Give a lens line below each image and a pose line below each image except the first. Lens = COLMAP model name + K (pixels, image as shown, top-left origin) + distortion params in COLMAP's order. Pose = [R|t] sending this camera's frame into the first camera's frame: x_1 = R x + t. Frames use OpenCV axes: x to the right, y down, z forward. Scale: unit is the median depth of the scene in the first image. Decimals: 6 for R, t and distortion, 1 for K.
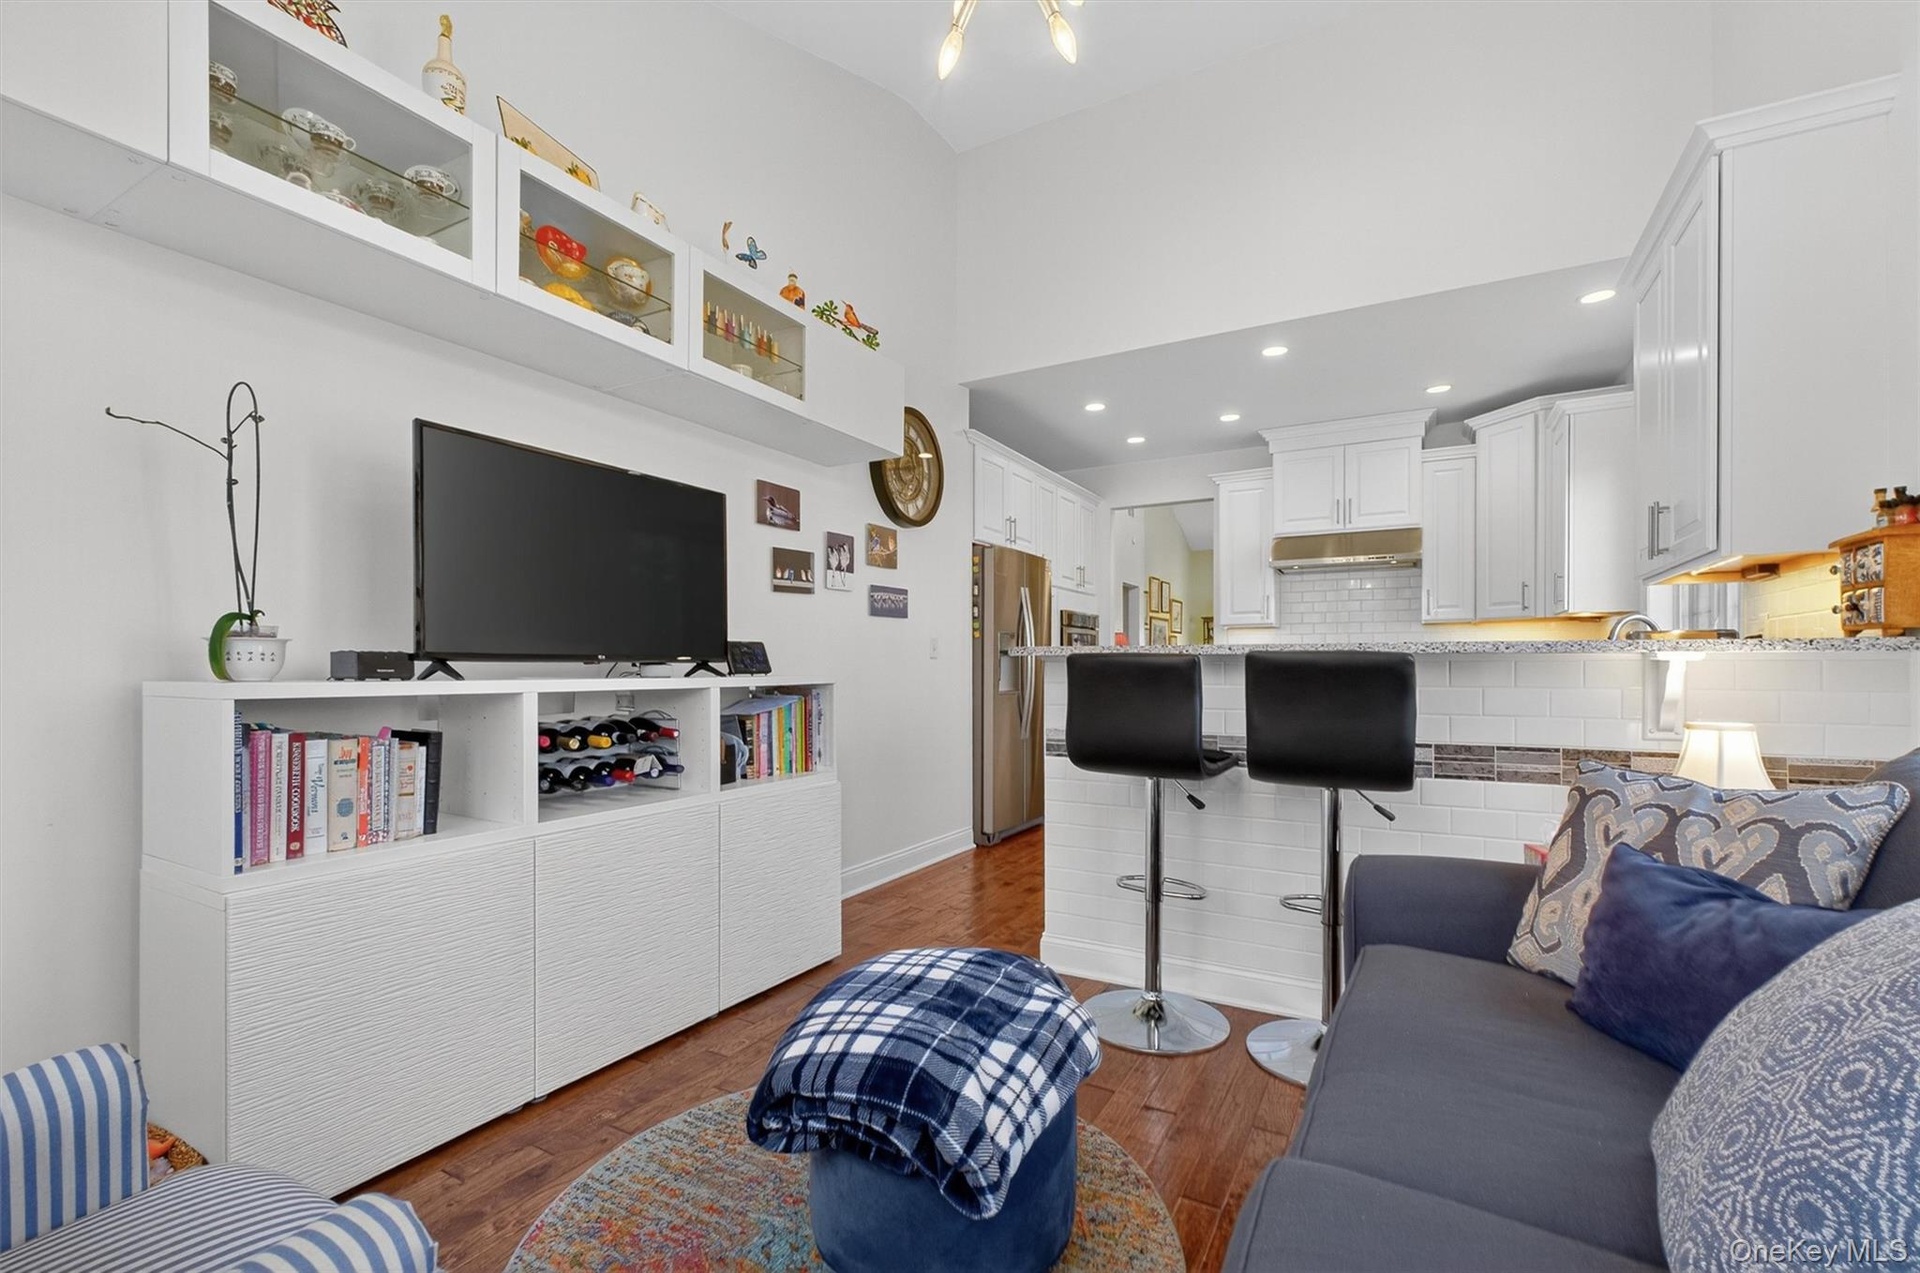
lens RADIAL K [[826.4, 0, 956.8], [0, 826.4, 664.8], [0, 0, 1]] dist [-0.001760, 0.000006]
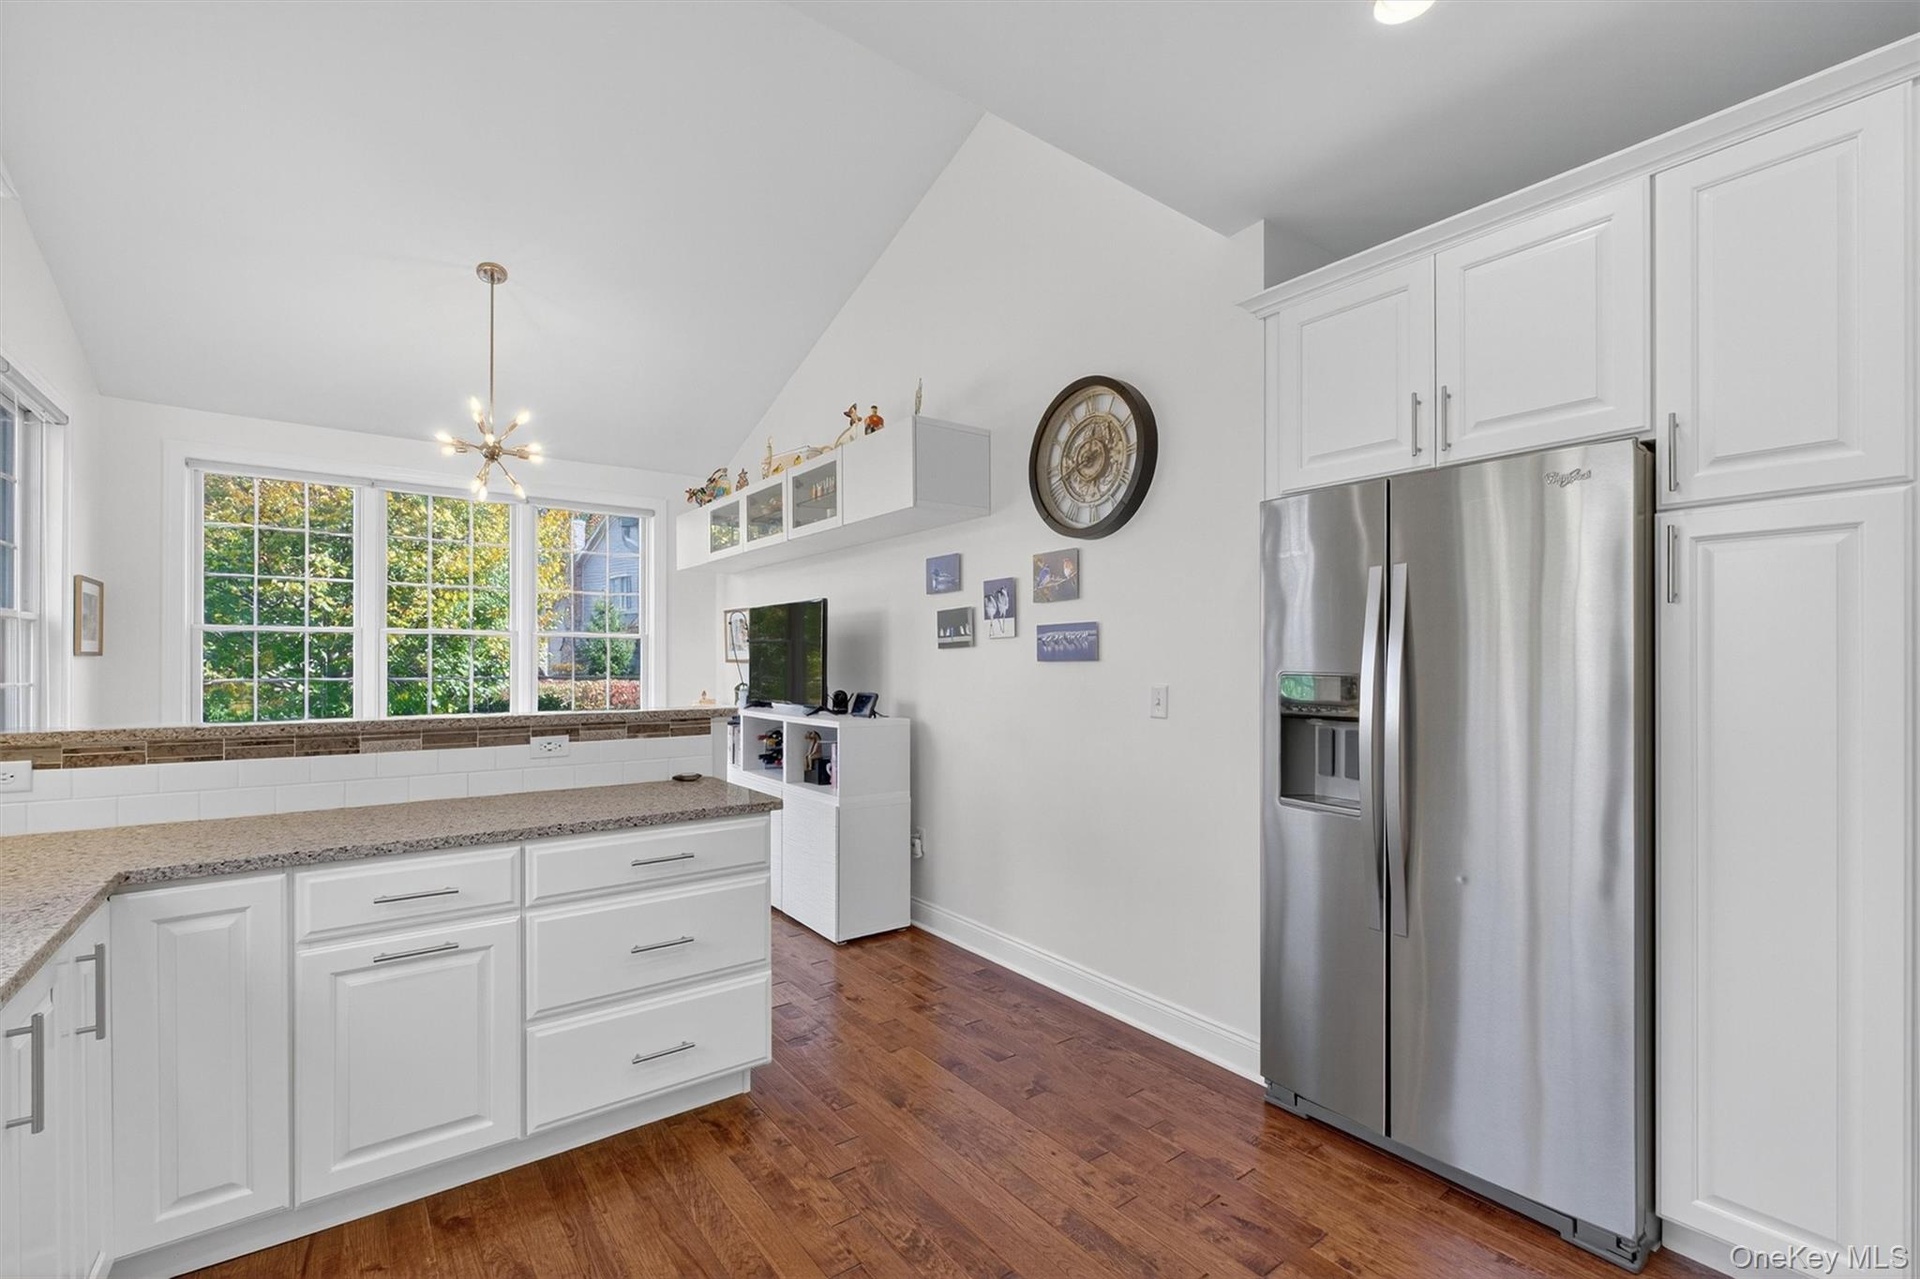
lens RADIAL K [[816.9, 0, 966.1], [0, 816.9, 662.3], [0, 0, 1]] dist [-0.000541, -0.000014]
pose [[-0.390002, -0.001145, -0.920813, 0.674879], [-0.000197, 0.999999, -0.001160, -0.055727], [0.920814, -0.000271, -0.390002, 1.211508]]
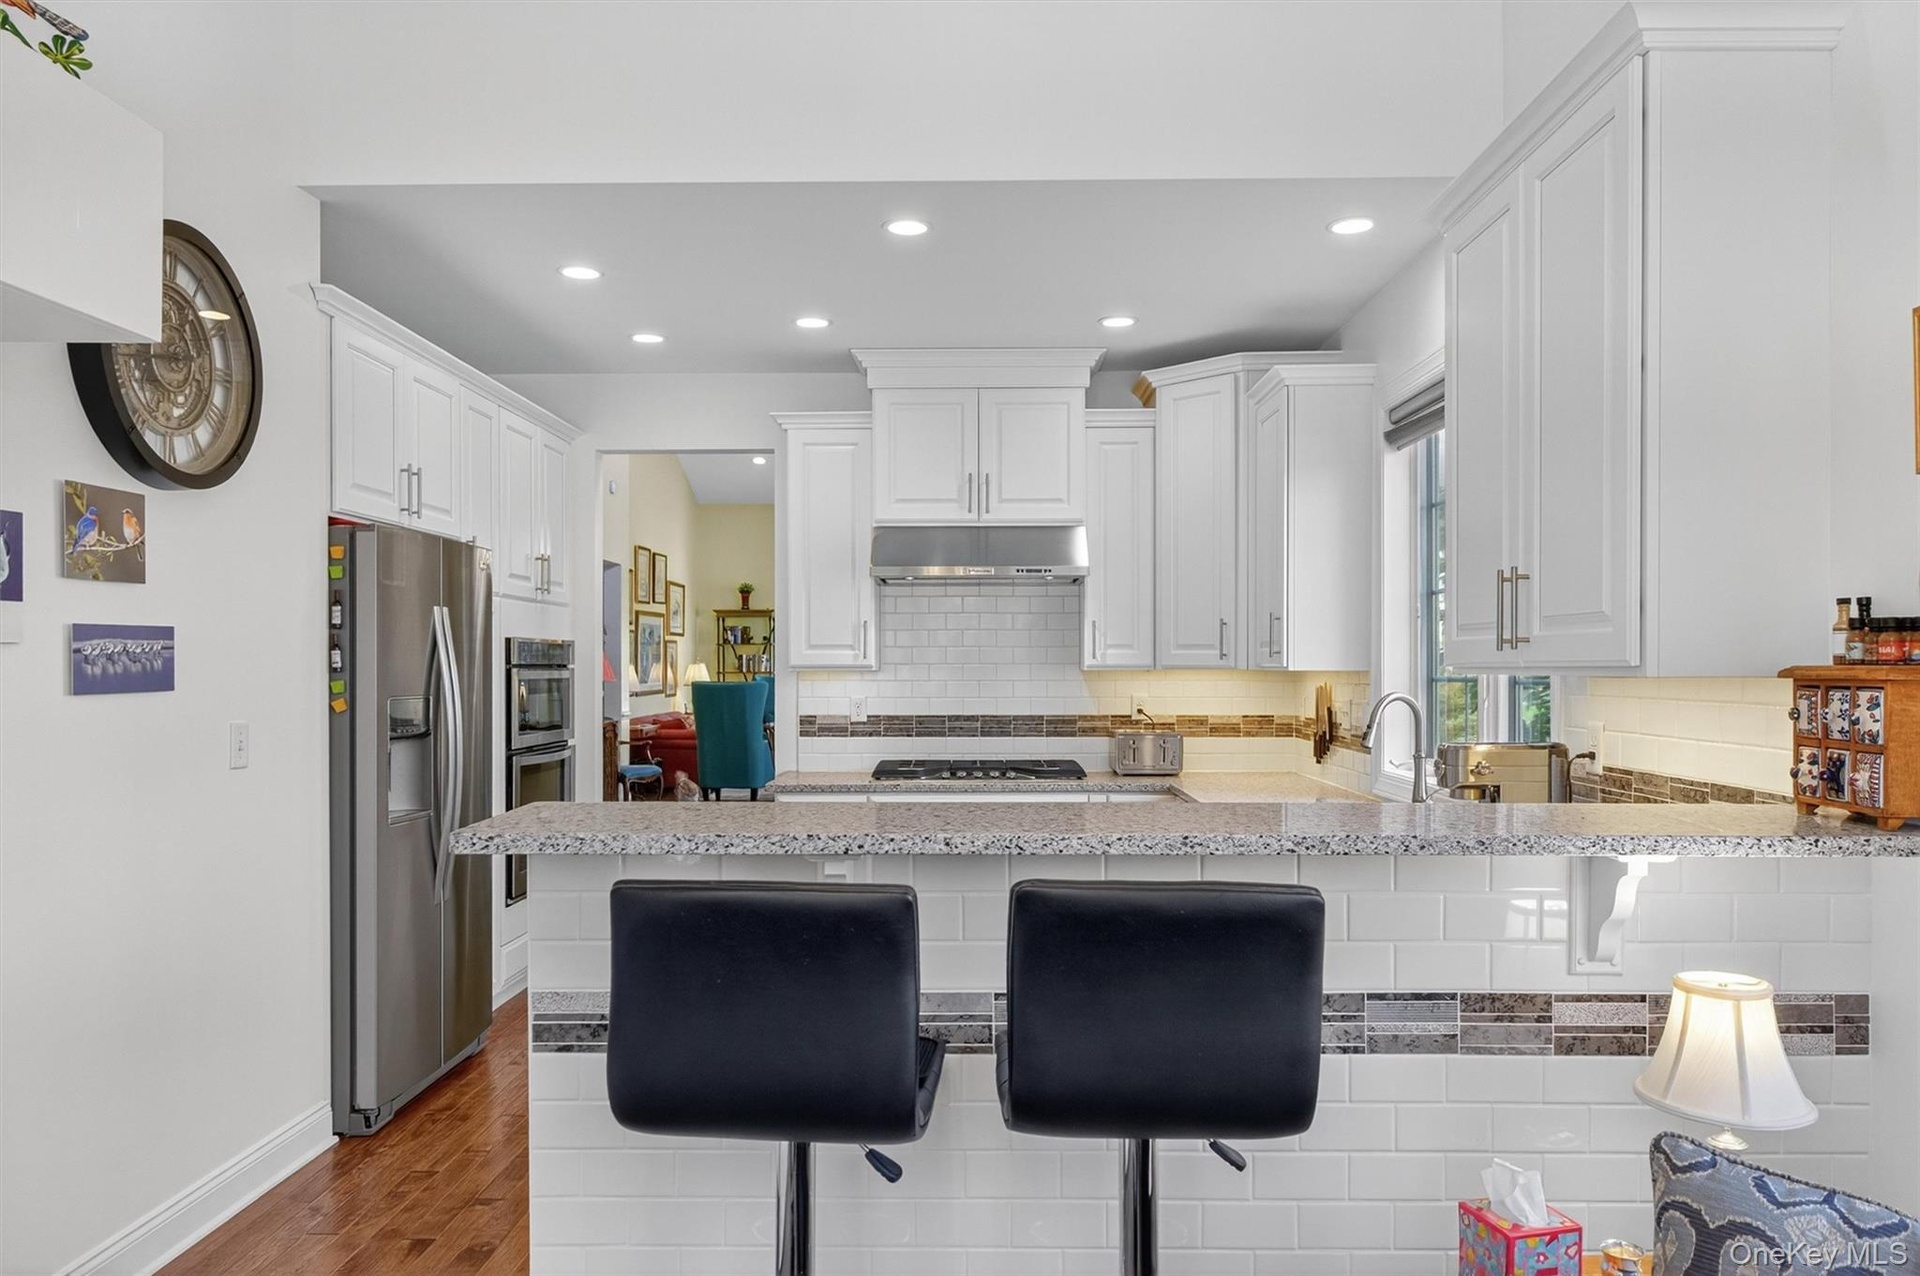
lens RADIAL K [[1280.3, 0, 962.5], [0, 1280.3, 671.5], [0, 0, 1]] dist [0.004769, 0.001008]
pose [[0.880152, -0.004061, 0.474675, -0.013353], [0.001241, 0.999980, 0.006254, -0.072832], [-0.474691, -0.004915, 0.880139, 0.186165]]
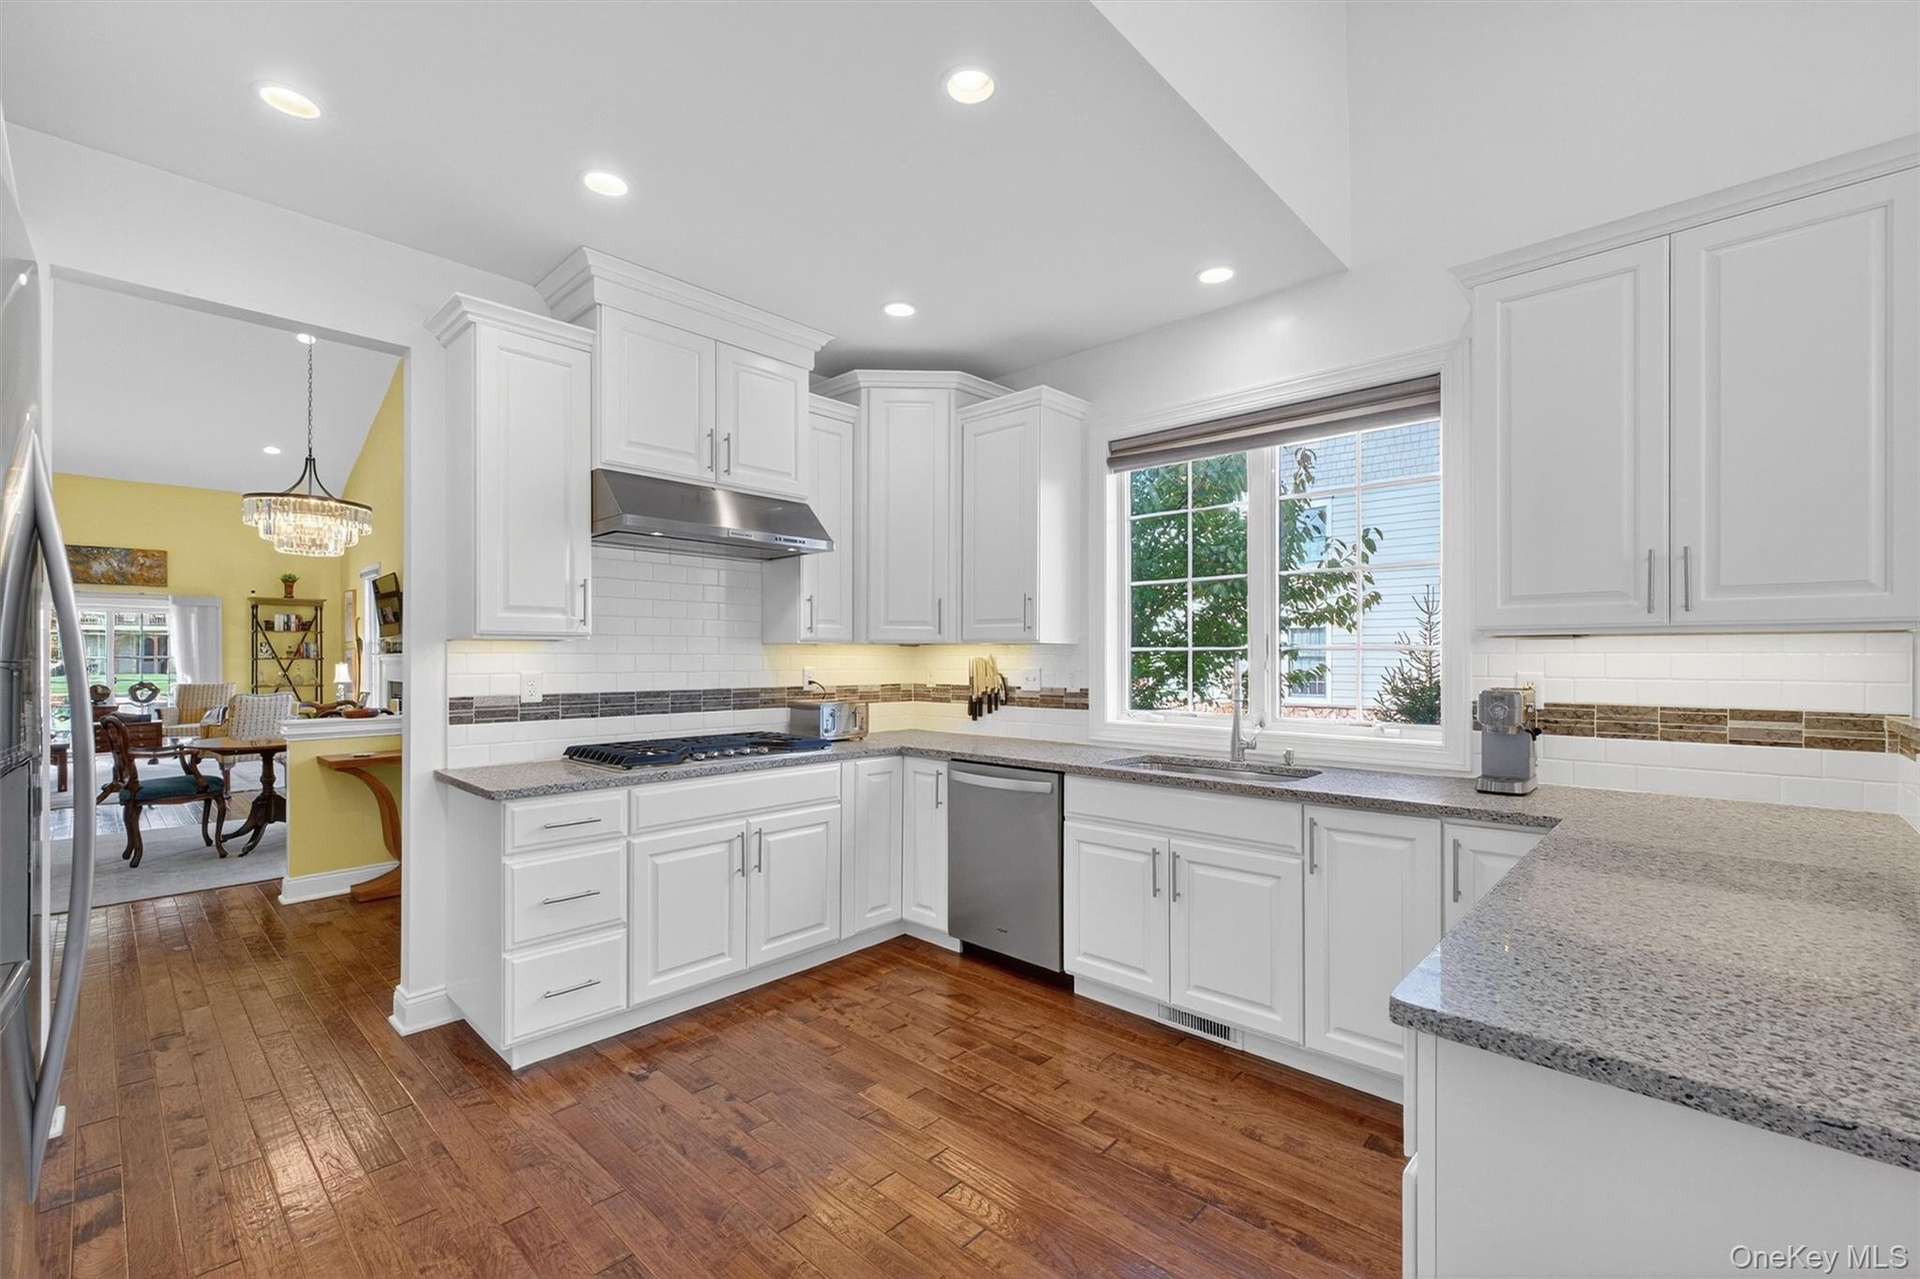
lens RADIAL K [[809.5, 0, 978.4], [0, 809.5, 652.8], [0, 0, 1]] dist [-0.000130, -0.000154]
pose [[0.229066, 0.005458, 0.973396, -0.072588], [-0.001282, 0.999985, -0.005306, -0.050965], [-0.973410, -0.000032, 0.229069, 0.915673]]
